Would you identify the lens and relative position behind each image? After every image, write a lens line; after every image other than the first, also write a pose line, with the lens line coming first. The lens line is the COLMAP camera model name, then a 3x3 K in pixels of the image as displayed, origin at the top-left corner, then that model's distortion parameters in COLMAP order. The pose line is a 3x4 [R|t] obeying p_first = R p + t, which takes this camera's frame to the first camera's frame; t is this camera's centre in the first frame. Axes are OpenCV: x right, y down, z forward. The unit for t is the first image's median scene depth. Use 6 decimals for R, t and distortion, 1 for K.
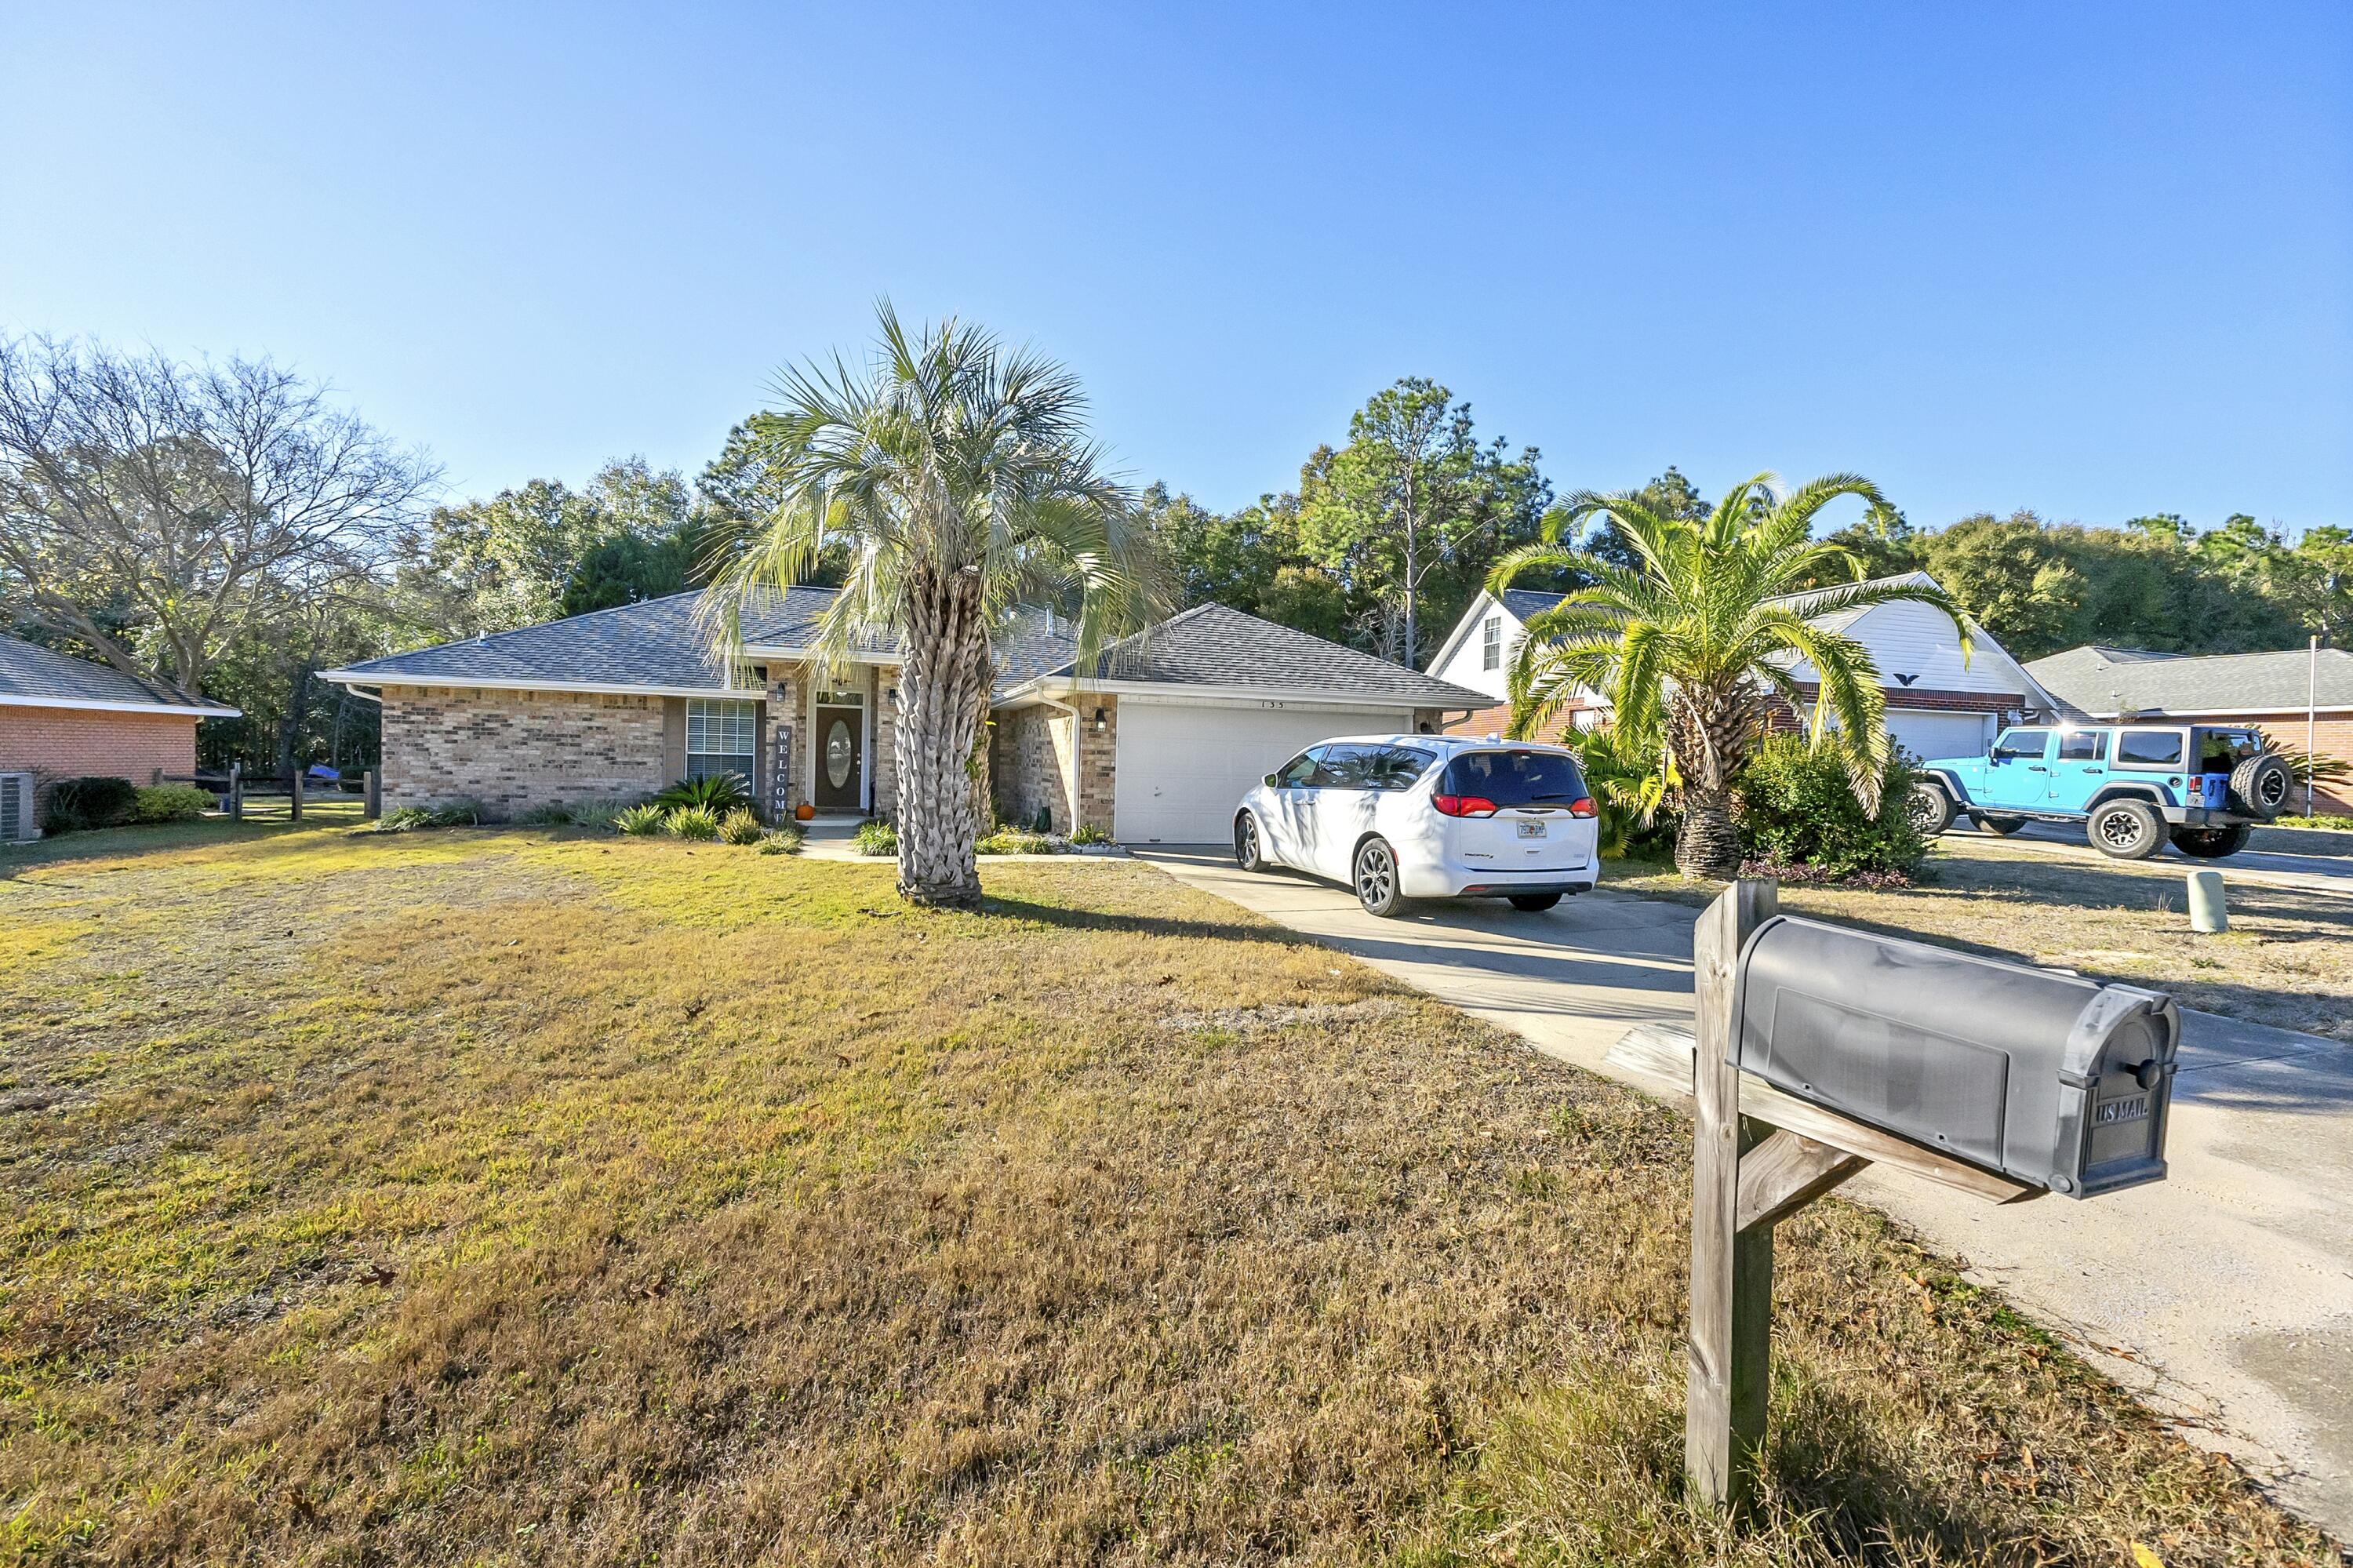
lens RADIAL K [[969.1, 0, 1176.5], [0, 969.1, 784.0], [0, 0, 1]] dist [-0.001778, -0.000123]
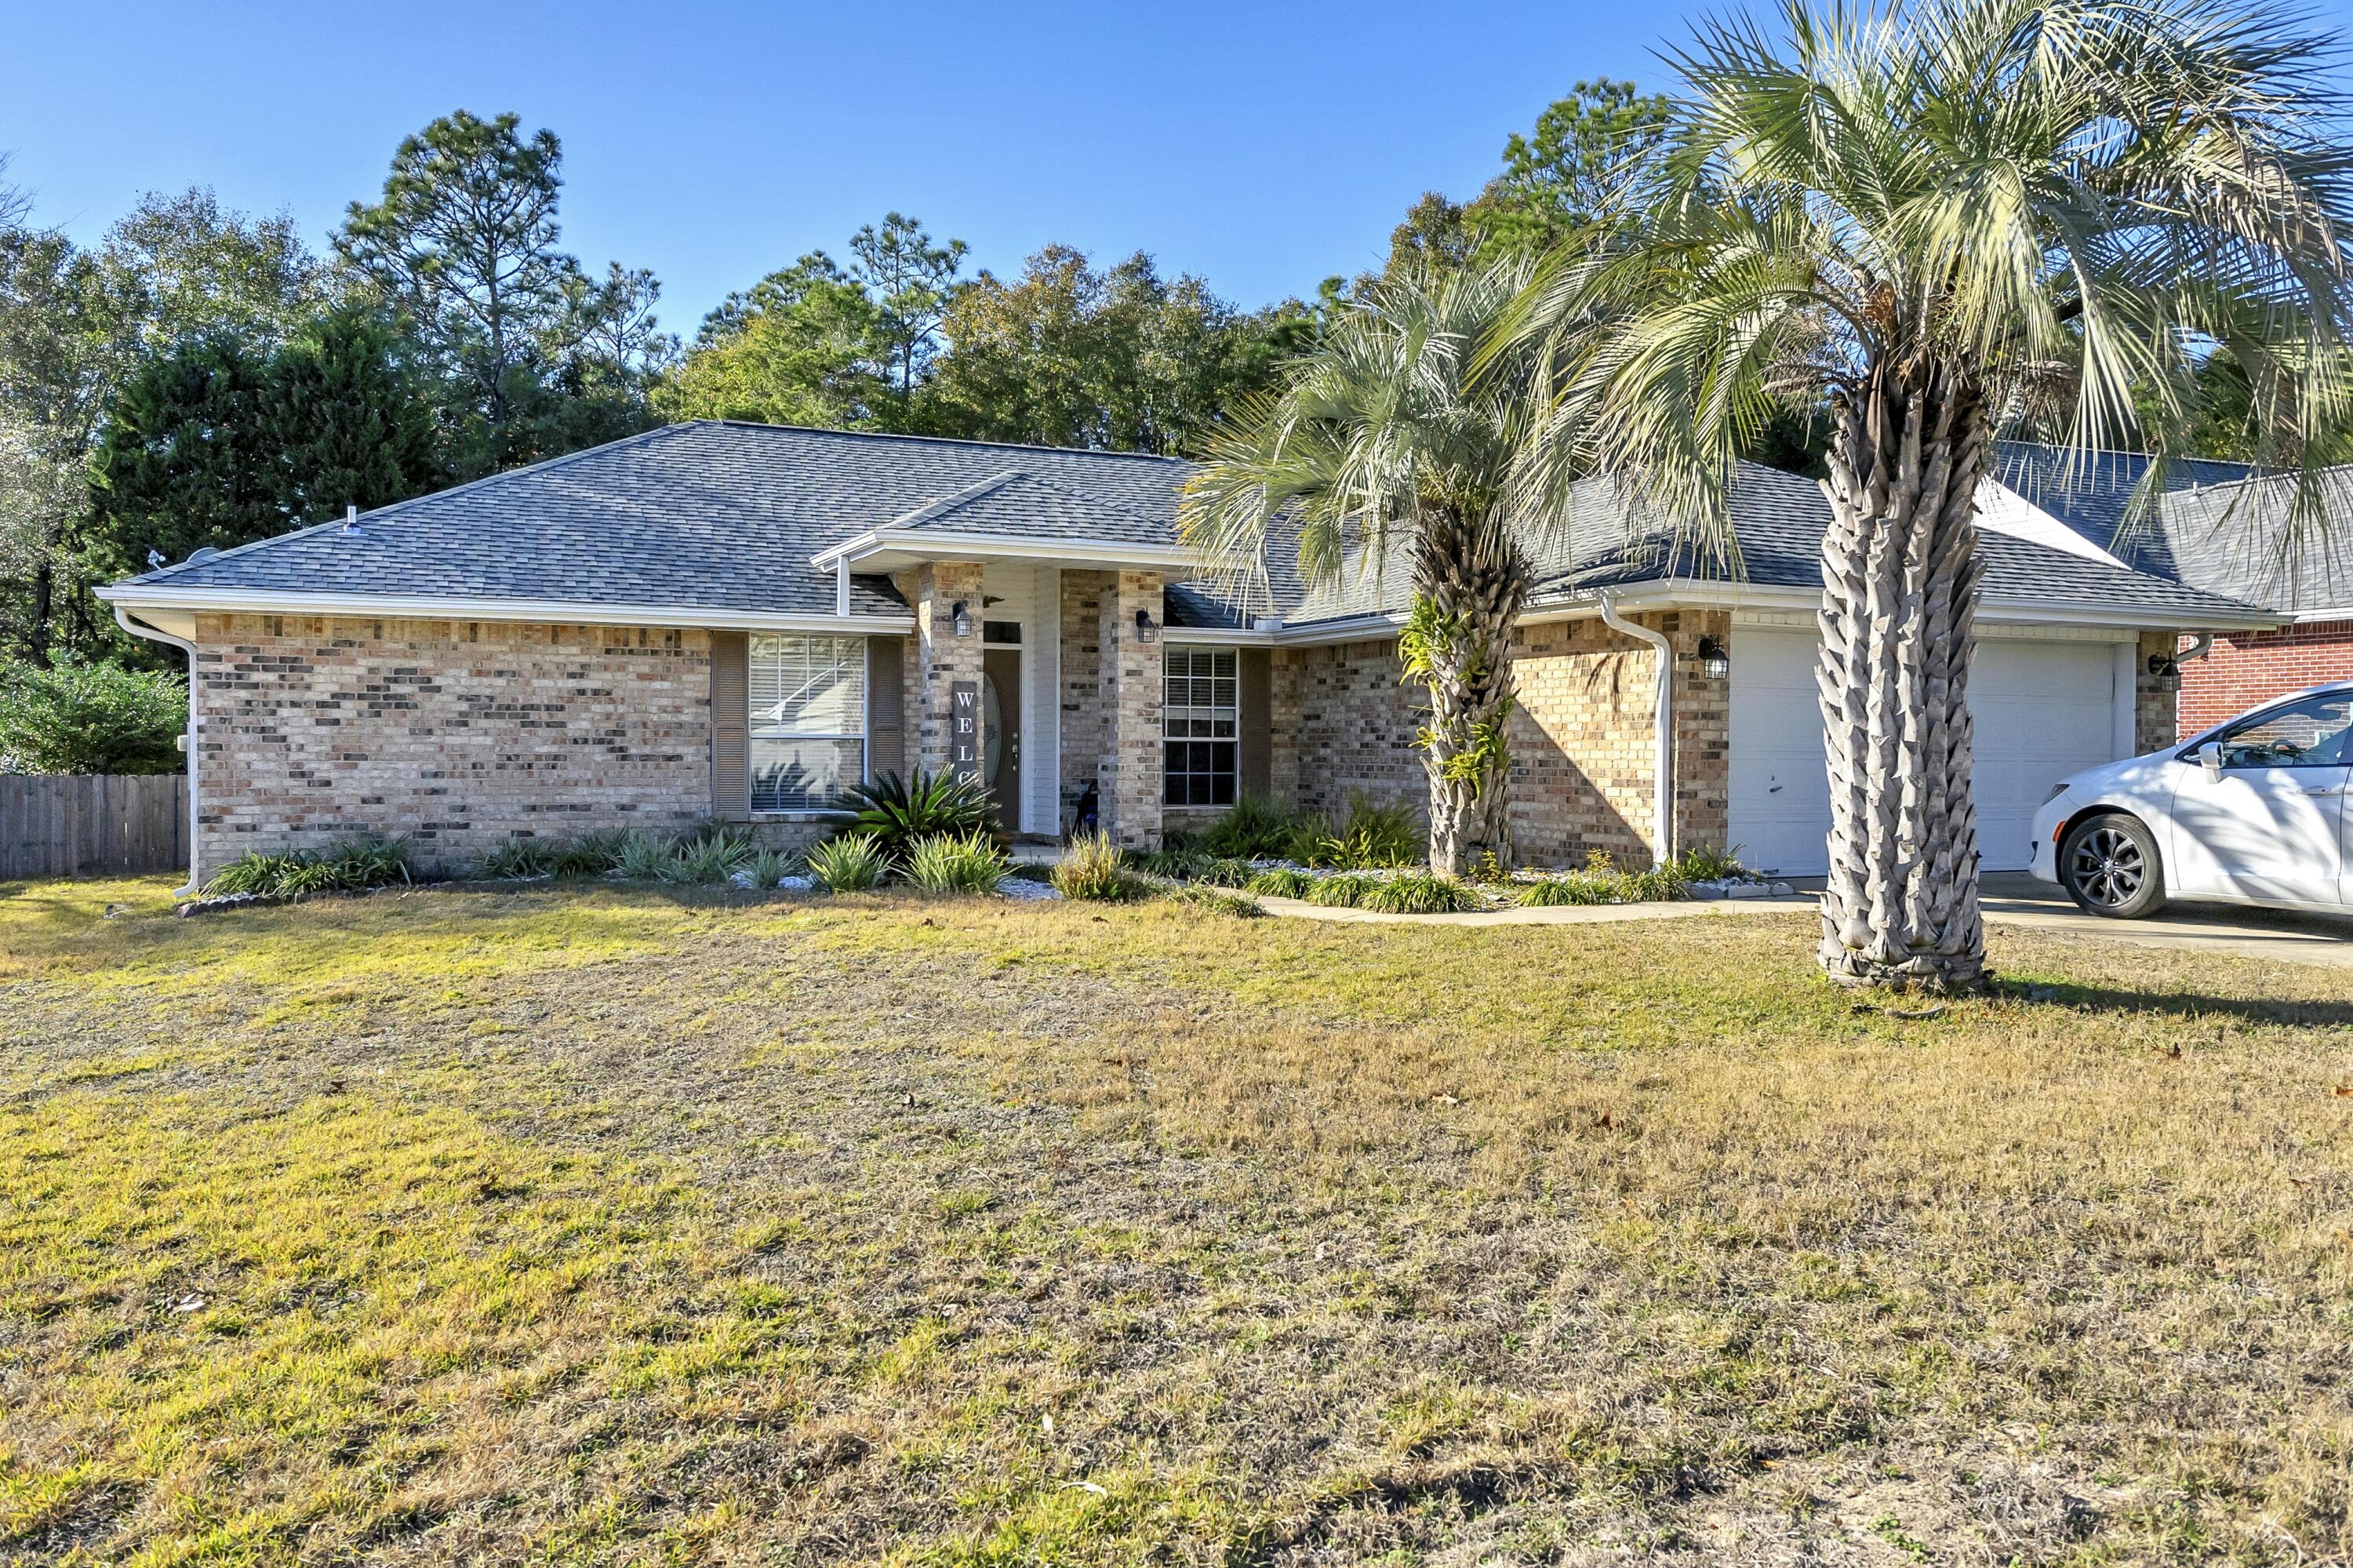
lens RADIAL K [[1678.5, 0, 1176.5], [0, 1678.5, 784.0], [0, 0, 1]] dist [-0.001643, 0.001812]
pose [[0.993020, -0.023263, 0.115629, -0.396316], [0.023444, 0.999725, -0.000207, -0.000417], [-0.115592, 0.002916, 0.993292, 0.065154]]
